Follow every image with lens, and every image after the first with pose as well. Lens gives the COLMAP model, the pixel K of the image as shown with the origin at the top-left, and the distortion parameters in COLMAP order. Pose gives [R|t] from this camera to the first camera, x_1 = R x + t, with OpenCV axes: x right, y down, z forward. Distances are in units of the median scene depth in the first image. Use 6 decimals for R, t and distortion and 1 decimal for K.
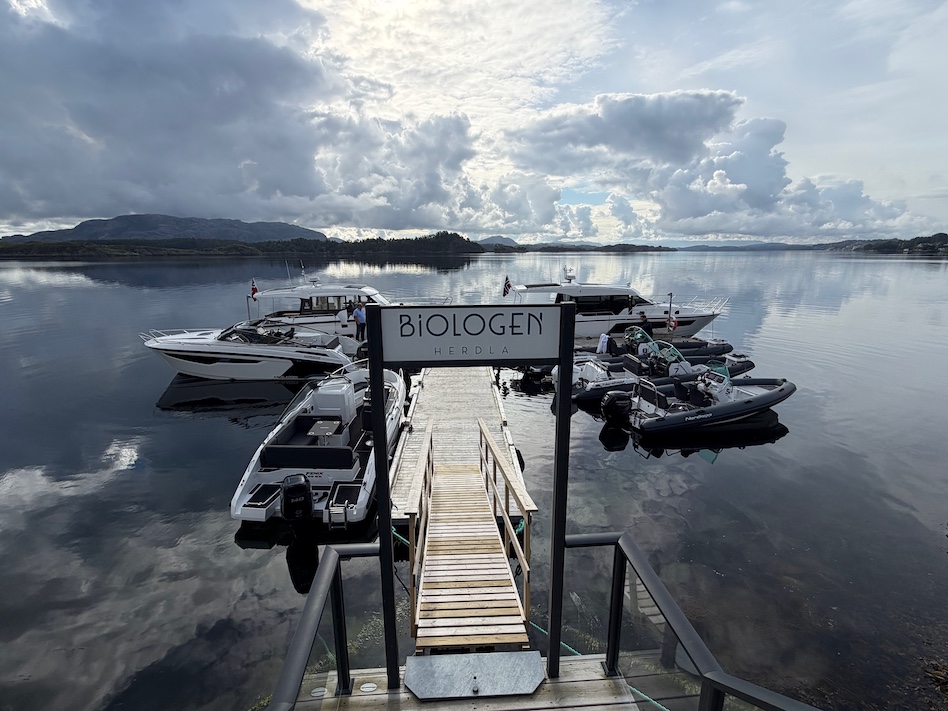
lens RADIAL K [[439.5, 0, 472.4], [0, 439.5, 353.4], [0, 0, 1]] dist [-0.005990, -0.003546]
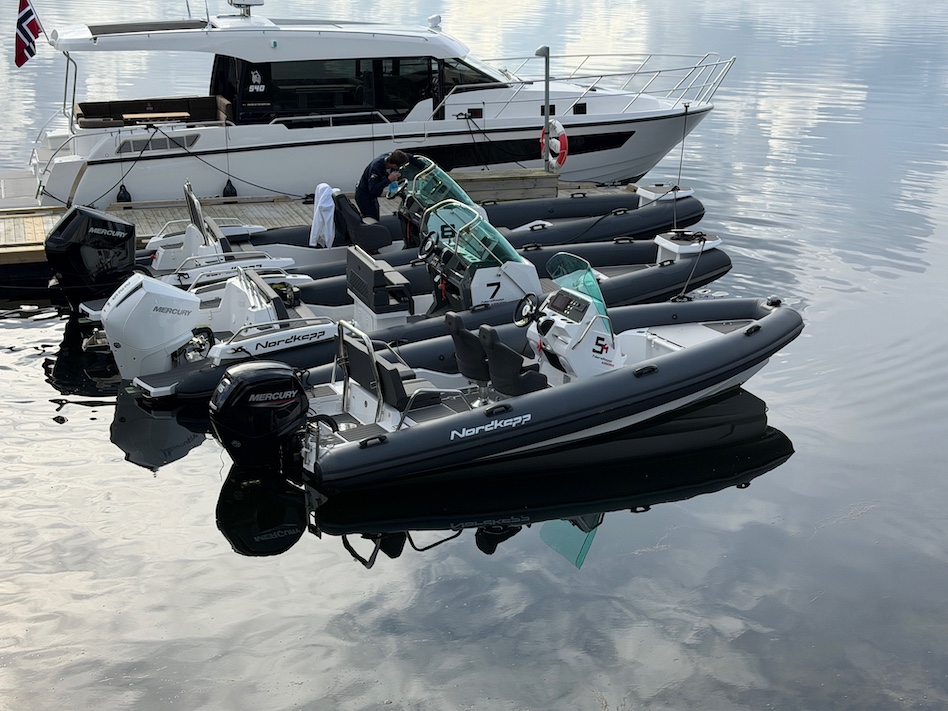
lens RADIAL K [[1424.4, 0, 475.8], [0, 1424.4, 356.5], [0, 0, 1]] dist [0.182044, 0.000000]
pose [[0.972302, -0.060999, 0.225630, 0.208943], [0.045240, 0.996204, 0.074370, 0.008989], [-0.229310, -0.062102, 0.971370, -0.035501]]
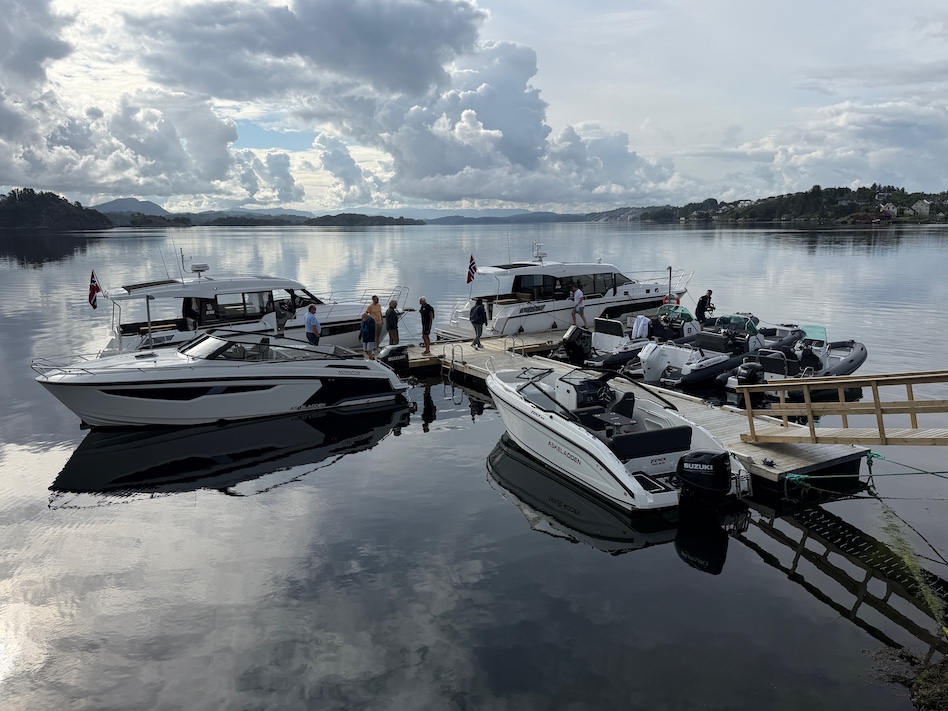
lens RADIAL K [[718.0, 0, 474.7], [0, 718.0, 360.7], [0, 0, 1]] dist [0.036051, -0.049525]
pose [[0.879473, -0.095264, 0.466318, -0.775417], [0.114990, 0.993269, -0.013956, 0.031528], [-0.461850, 0.065896, 0.884507, -0.114758]]
